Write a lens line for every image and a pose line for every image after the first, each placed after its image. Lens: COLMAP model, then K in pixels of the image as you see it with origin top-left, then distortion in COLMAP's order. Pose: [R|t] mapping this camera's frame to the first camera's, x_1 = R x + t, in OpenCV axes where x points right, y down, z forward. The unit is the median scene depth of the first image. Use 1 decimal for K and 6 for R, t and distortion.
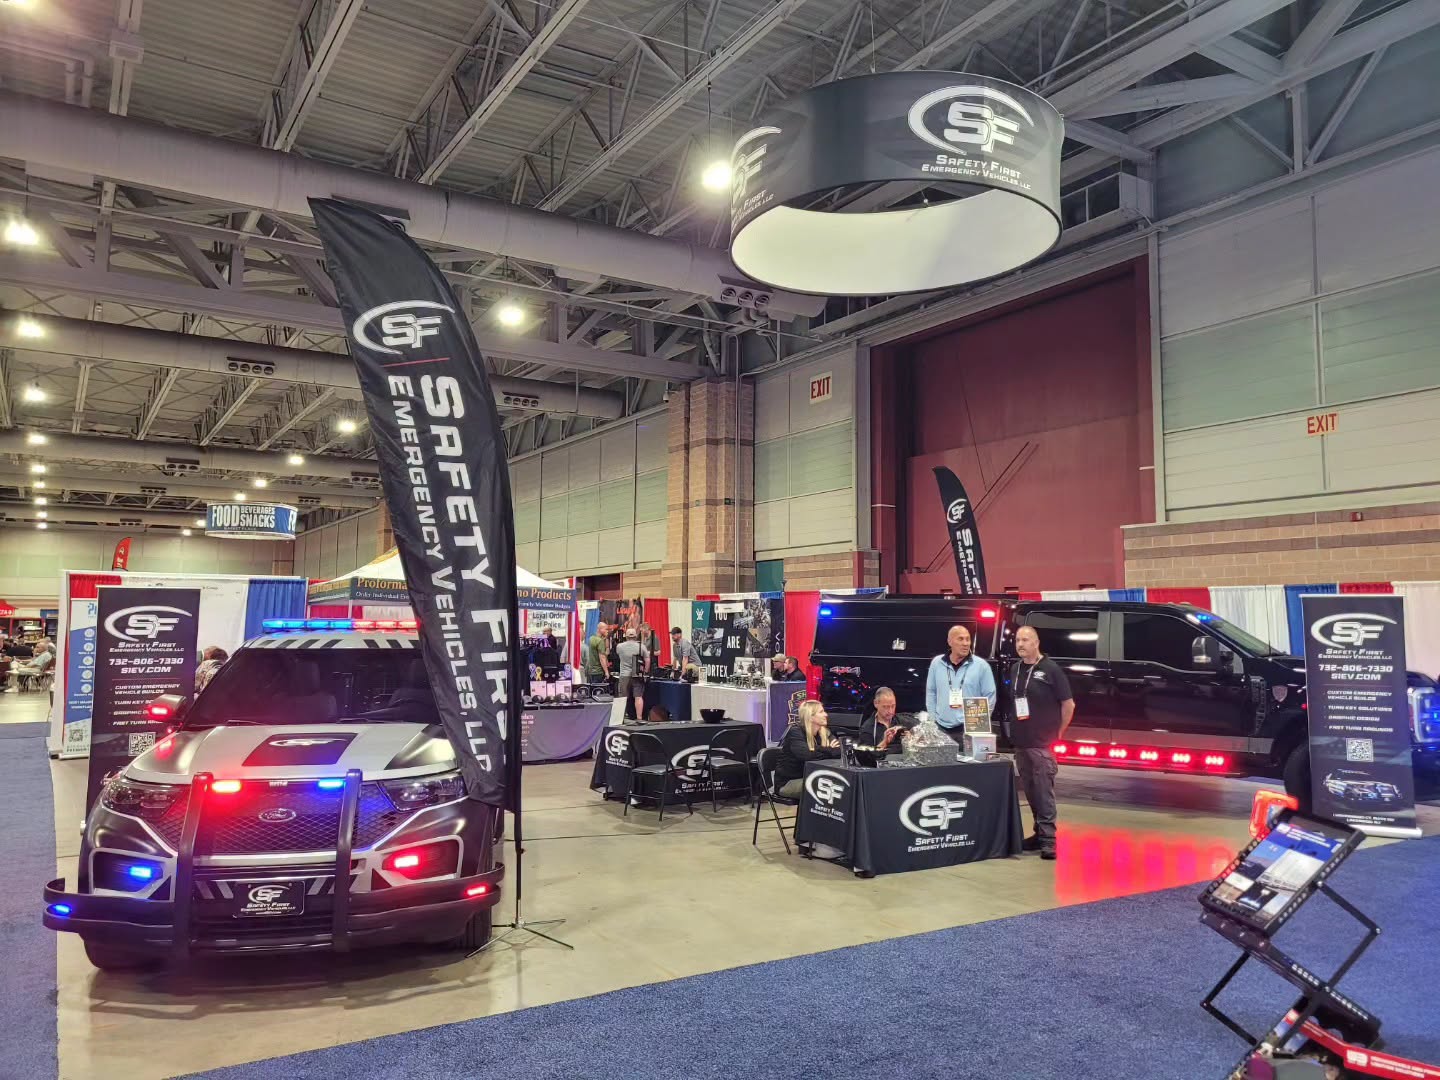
lens RADIAL K [[1116.1, 0, 725.6], [0, 1116.1, 544.9], [0, 0, 1]] dist [0.000620, 0.118128]
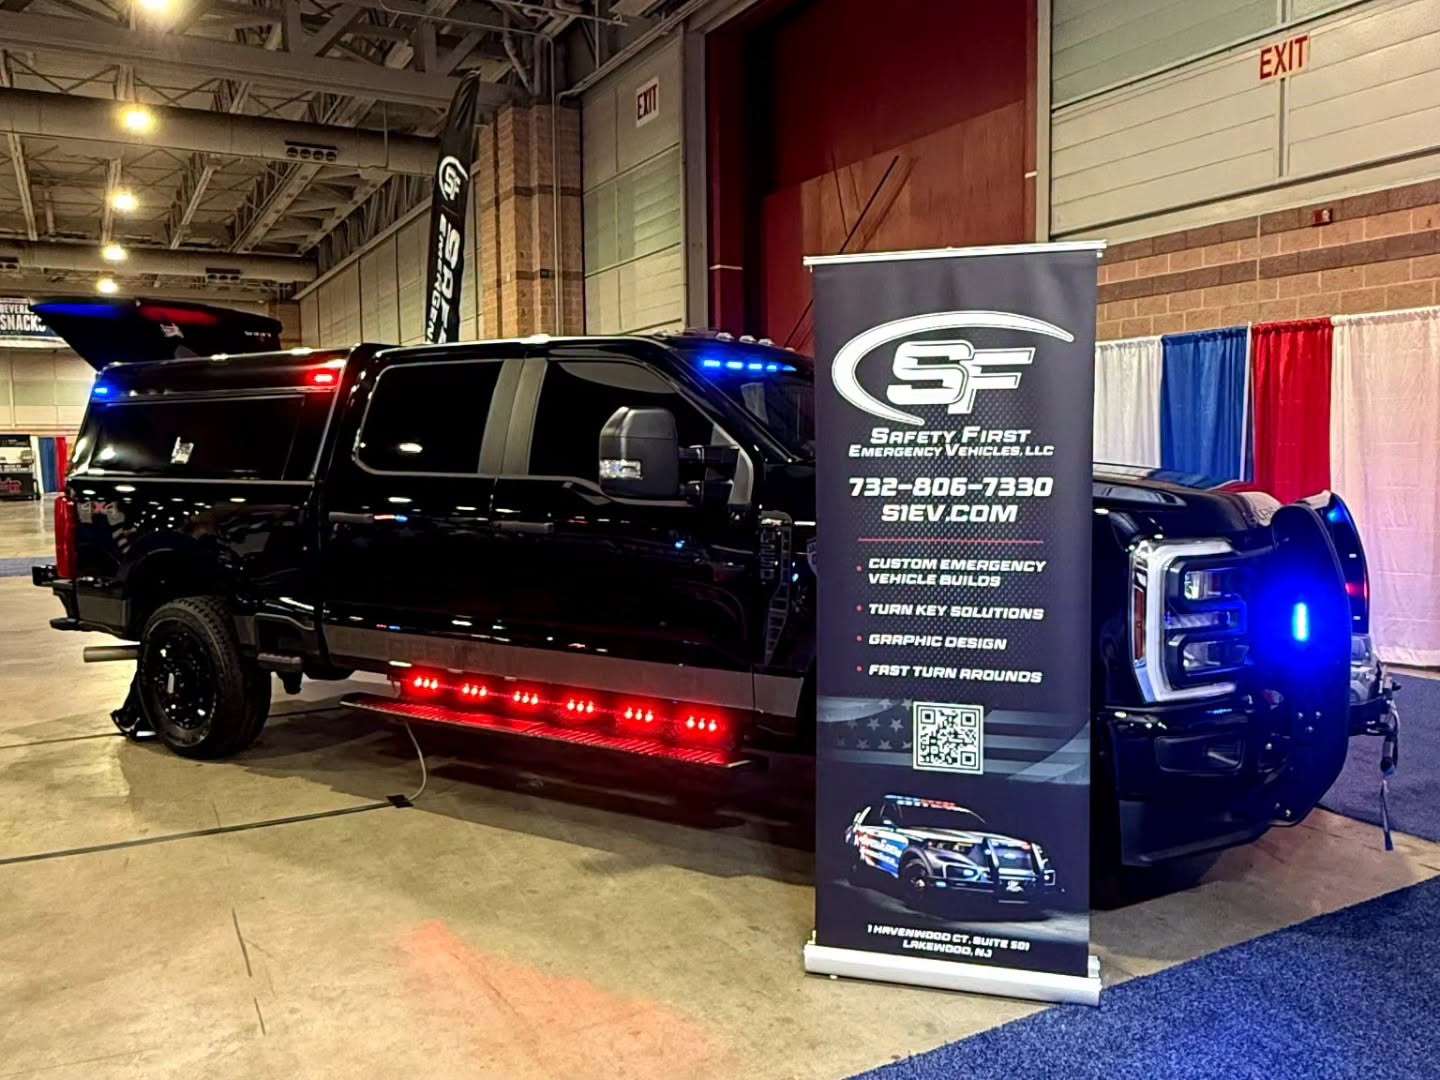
lens RADIAL K [[1197.8, 0, 717.2], [0, 1197.8, 536.2], [0, 0, 1]] dist [-0.004735, 0.008738]
pose [[0.998568, -0.011834, -0.052166, 0.506810], [0.019139, 0.989703, 0.141852, 0.073664], [0.049950, -0.142648, 0.988512, 0.659762]]
